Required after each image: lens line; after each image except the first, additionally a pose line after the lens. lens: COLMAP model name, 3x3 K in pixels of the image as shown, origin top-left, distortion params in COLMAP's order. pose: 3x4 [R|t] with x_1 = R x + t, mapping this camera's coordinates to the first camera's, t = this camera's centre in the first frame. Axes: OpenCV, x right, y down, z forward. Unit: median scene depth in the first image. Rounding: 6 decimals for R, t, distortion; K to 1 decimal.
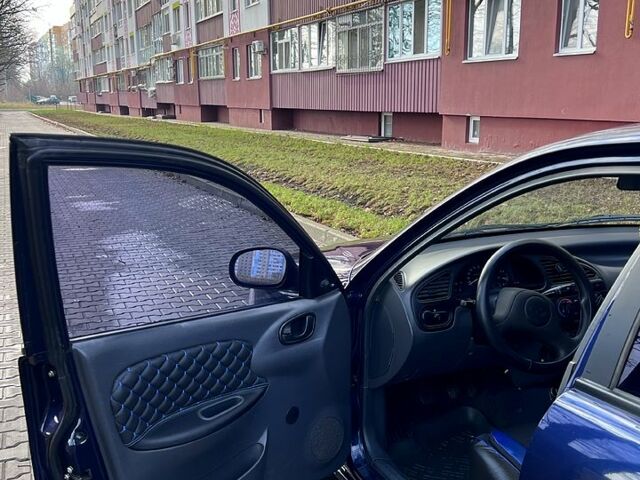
lens RADIAL K [[694.9, 0, 304.6], [0, 694.9, 241.1], [0, 0, 1]] dist [0.117427, -0.172019]
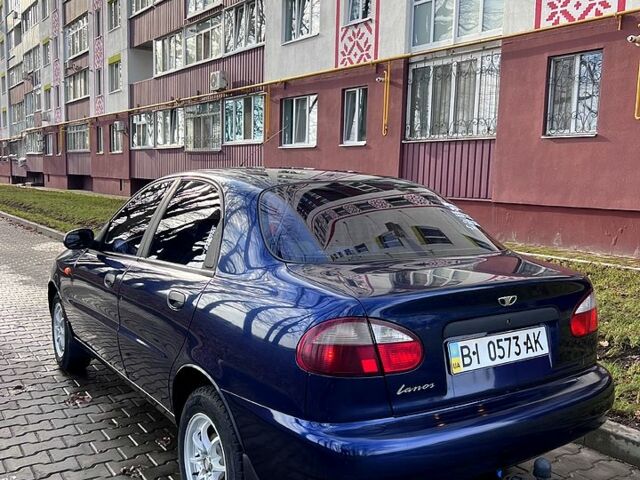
lens RADIAL K [[694.9, 0, 304.6], [0, 694.9, 241.1], [0, 0, 1]] dist [0.117427, -0.172019]
pose [[0.986617, 0.011502, 0.162646, 0.051069], [0.005745, 0.994437, -0.105178, 0.037041], [-0.162951, 0.104705, 0.981063, -0.178246]]
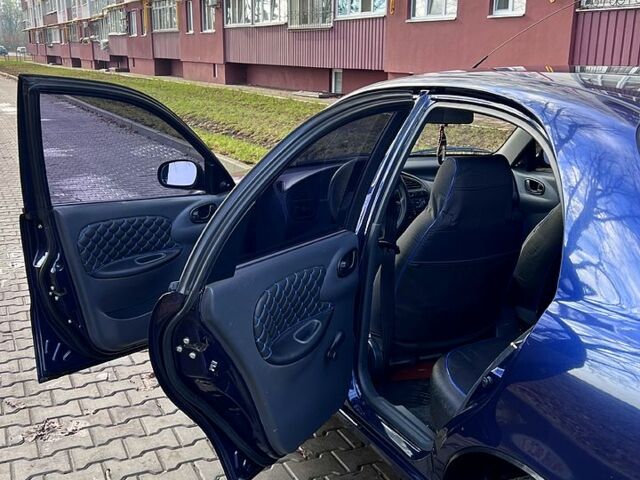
lens RADIAL K [[716.4, 0, 308.7], [0, 716.4, 242.4], [0, 0, 1]] dist [0.120334, -0.243289]
pose [[0.998377, 0.001473, 0.056925, 0.014493], [-0.004575, 0.998508, 0.054413, 0.011823], [-0.056760, -0.054585, 0.996895, -0.062465]]
